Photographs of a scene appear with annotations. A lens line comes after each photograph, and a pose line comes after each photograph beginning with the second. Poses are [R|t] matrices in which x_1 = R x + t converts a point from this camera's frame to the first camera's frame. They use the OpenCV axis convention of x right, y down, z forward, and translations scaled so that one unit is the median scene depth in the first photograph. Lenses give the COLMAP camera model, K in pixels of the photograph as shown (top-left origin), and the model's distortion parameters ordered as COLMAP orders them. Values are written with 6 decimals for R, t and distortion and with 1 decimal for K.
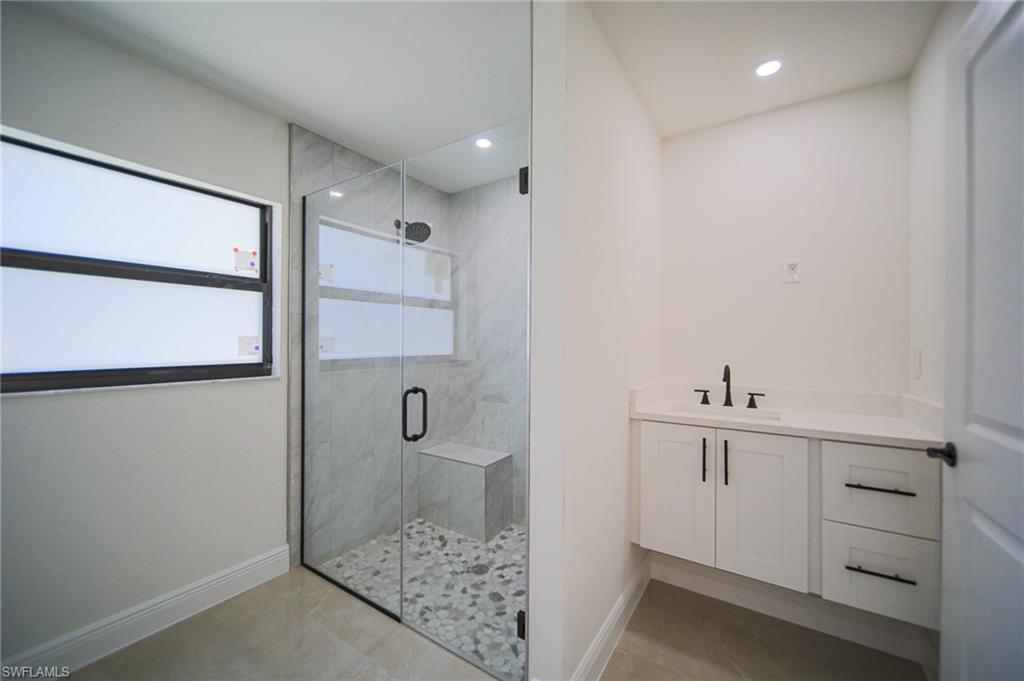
lens RADIAL K [[390.8, 0, 512.0], [0, 390.8, 340.5], [0, 0, 1]] dist [-0.002526, -0.000203]
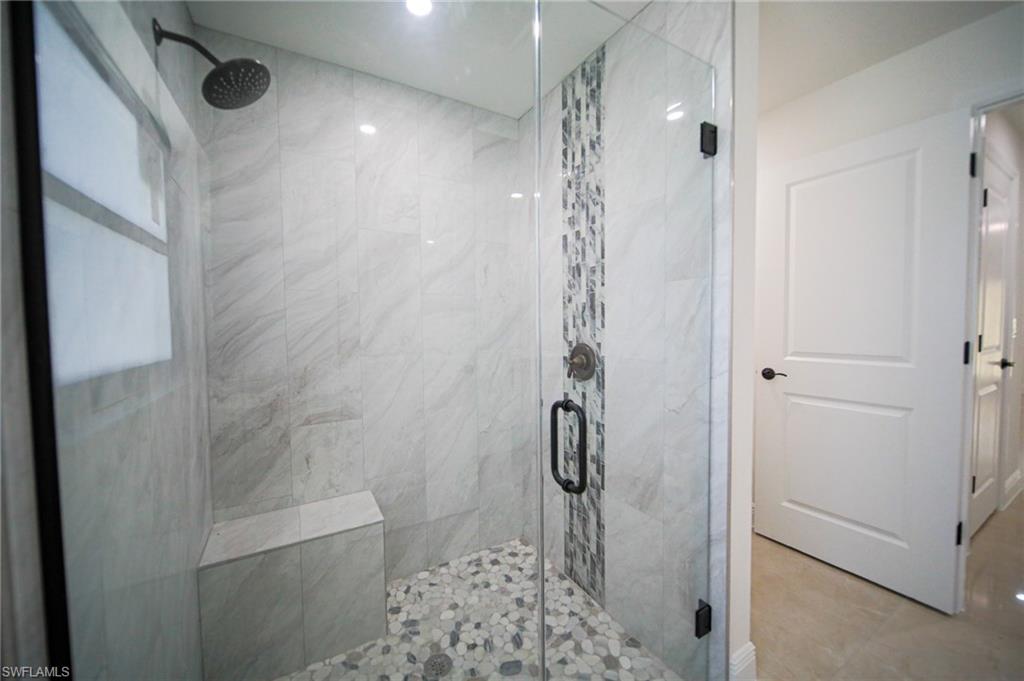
lens RADIAL K [[378.5, 0, 511.9], [0, 378.5, 337.5], [0, 0, 1]] dist [-0.001066, -0.000124]
pose [[0.457236, -0.039852, 0.888452, -0.522435], [0.016592, 0.999204, 0.036281, 0.004899], [-0.889191, -0.001847, 0.457533, 0.538508]]
